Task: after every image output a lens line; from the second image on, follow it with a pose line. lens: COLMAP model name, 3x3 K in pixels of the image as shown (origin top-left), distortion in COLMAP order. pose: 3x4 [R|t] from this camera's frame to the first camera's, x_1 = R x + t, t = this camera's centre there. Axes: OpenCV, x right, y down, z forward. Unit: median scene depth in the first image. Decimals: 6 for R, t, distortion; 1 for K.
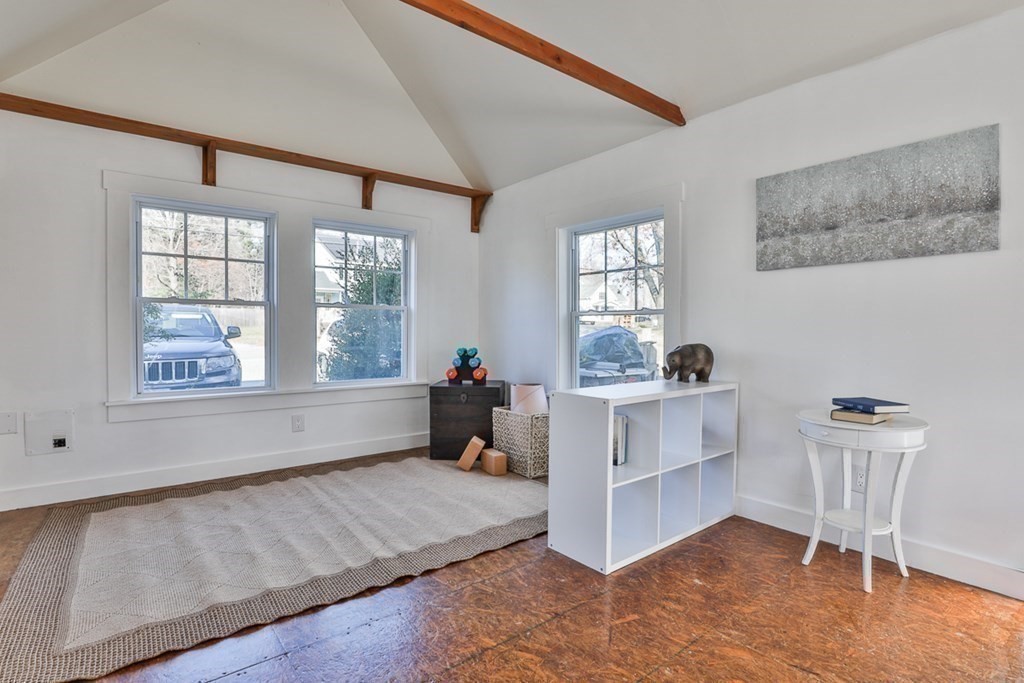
lens RADIAL K [[492.1, 0, 505.0], [0, 492.1, 340.2], [0, 0, 1]] dist [-0.032678, 0.008949]
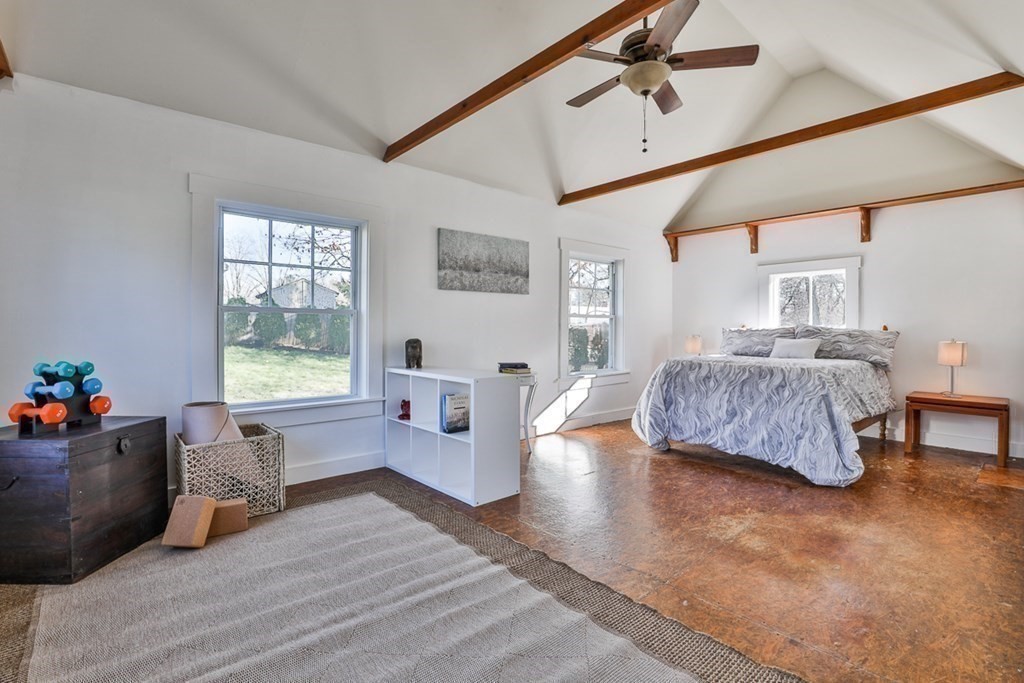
lens RADIAL K [[492.1, 0, 504.9], [0, 492.1, 336.3], [0, 0, 1]] dist [-0.032678, 0.008949]
pose [[-0.034433, -0.012571, 0.999328, -1.108467], [0.026296, 0.999563, 0.013480, -0.013894], [-0.999061, 0.026742, -0.034088, 0.947847]]
